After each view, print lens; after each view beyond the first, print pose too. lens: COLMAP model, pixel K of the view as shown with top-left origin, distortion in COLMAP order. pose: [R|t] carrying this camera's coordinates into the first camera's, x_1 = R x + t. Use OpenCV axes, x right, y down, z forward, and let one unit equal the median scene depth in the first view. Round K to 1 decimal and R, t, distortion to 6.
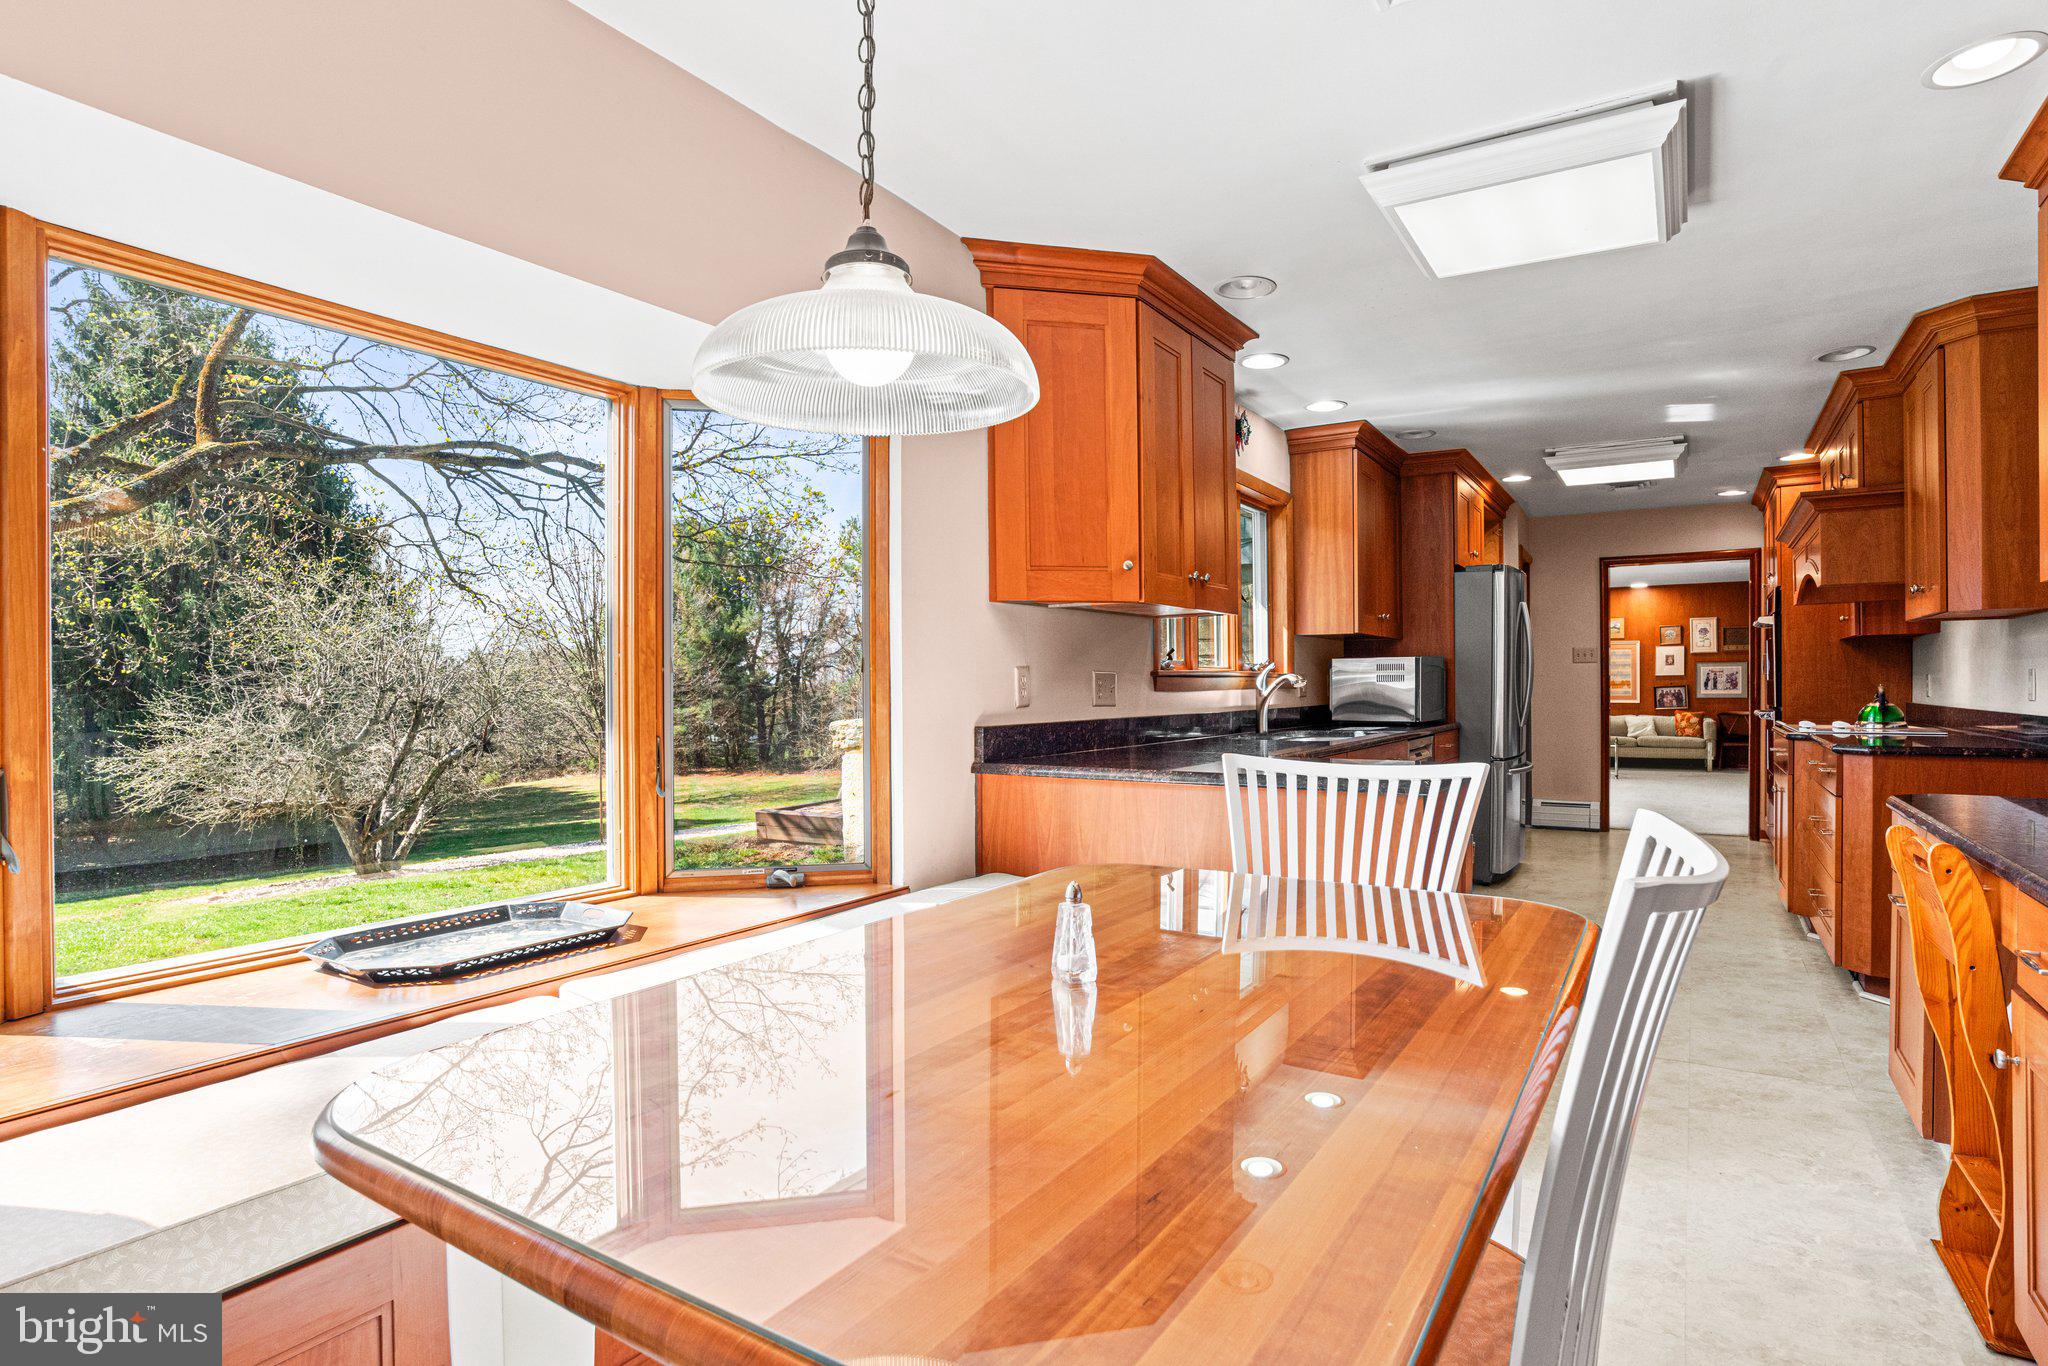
lens RADIAL K [[1069.2, 0, 1023.8], [0, 1069.2, 692.3], [0, 0, 1]] dist [-0.041828, 0.017201]
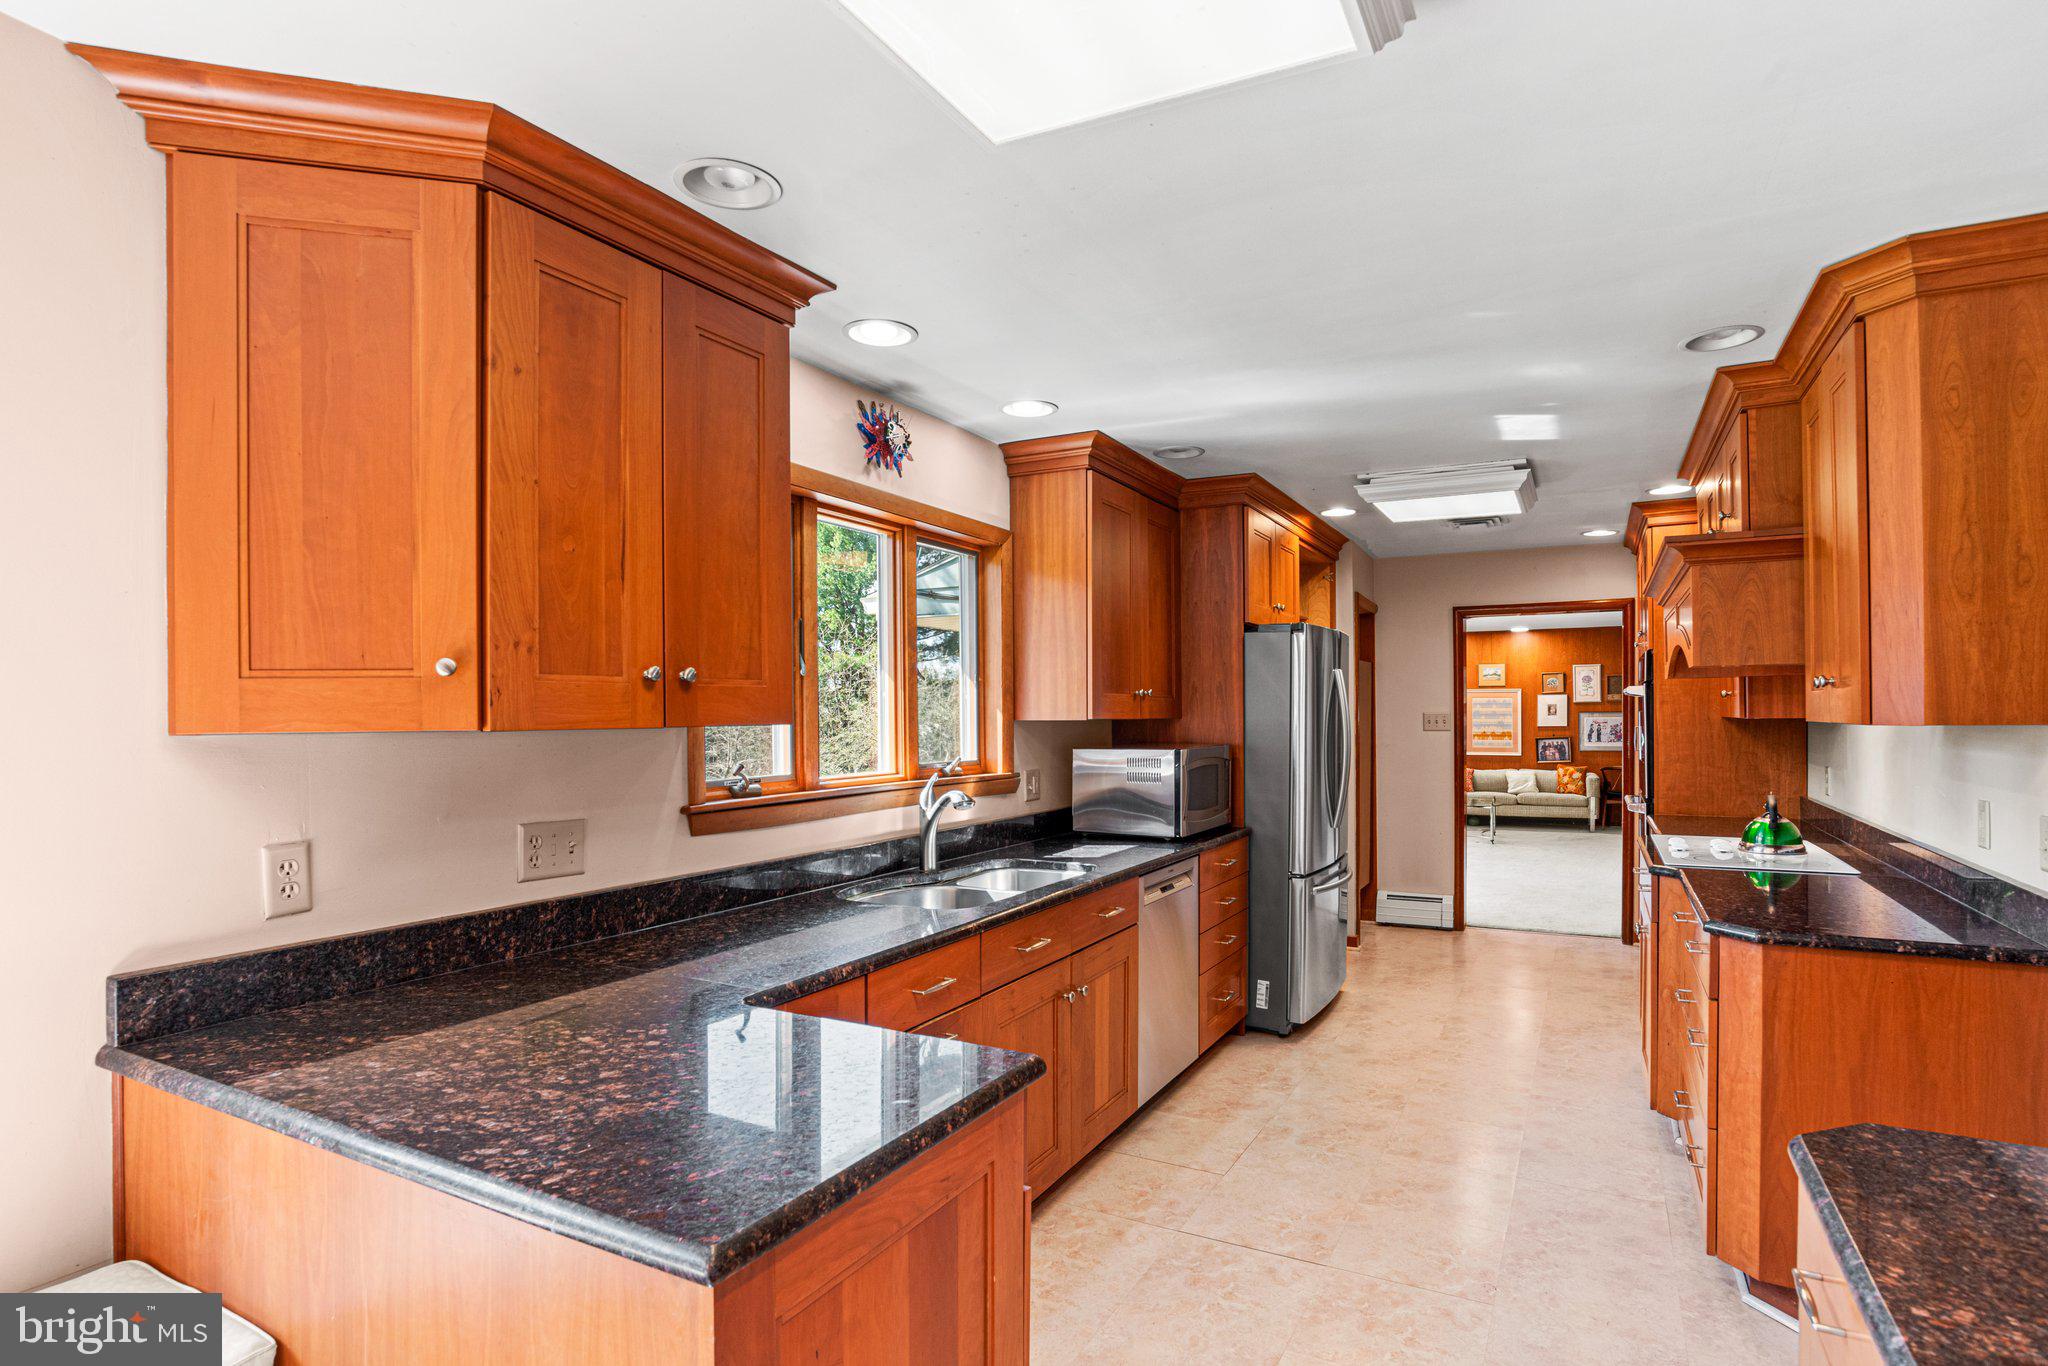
lens RADIAL K [[1048.2, 0, 1032.3], [0, 1048.2, 710.2], [0, 0, 1]] dist [-0.049307, 0.020243]
pose [[0.997859, 0.000383, 0.065402, 0.222657], [0.000011, 0.999982, -0.006031, -0.057345], [-0.065403, 0.006019, 0.997841, 0.276940]]
